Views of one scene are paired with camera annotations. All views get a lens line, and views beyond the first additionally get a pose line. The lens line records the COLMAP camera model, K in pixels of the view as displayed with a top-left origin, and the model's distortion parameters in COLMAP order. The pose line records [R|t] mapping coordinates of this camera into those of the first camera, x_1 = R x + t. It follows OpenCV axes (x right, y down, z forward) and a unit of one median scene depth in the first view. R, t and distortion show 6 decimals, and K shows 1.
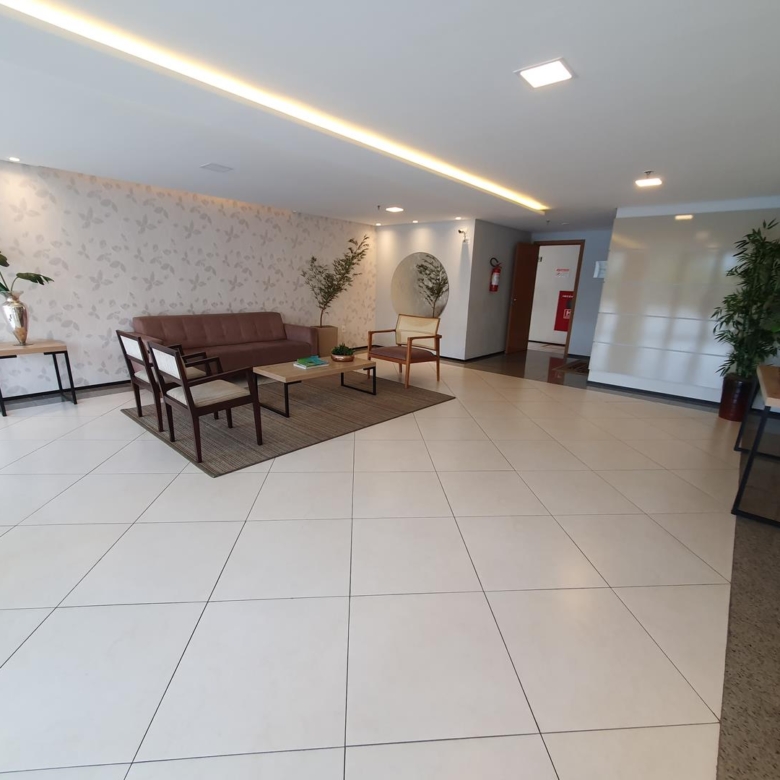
lens RADIAL K [[409.3, 0, 388.1], [0, 409.3, 389.9], [0, 0, 1]] dist [0.007998, -0.001787]
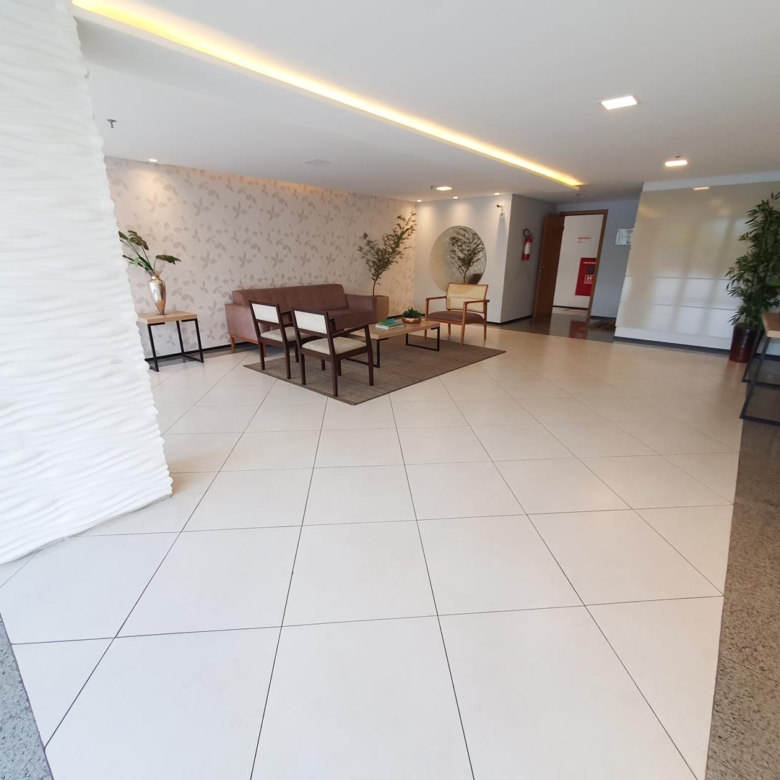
lens RADIAL K [[409.3, 0, 388.2], [0, 409.3, 390.2], [0, 0, 1]] dist [0.007998, -0.001787]
pose [[0.999638, -0.025871, -0.007376, -0.161505], [0.026282, 0.997693, 0.062587, 0.044246], [0.005740, -0.062759, 0.998012, -0.184036]]
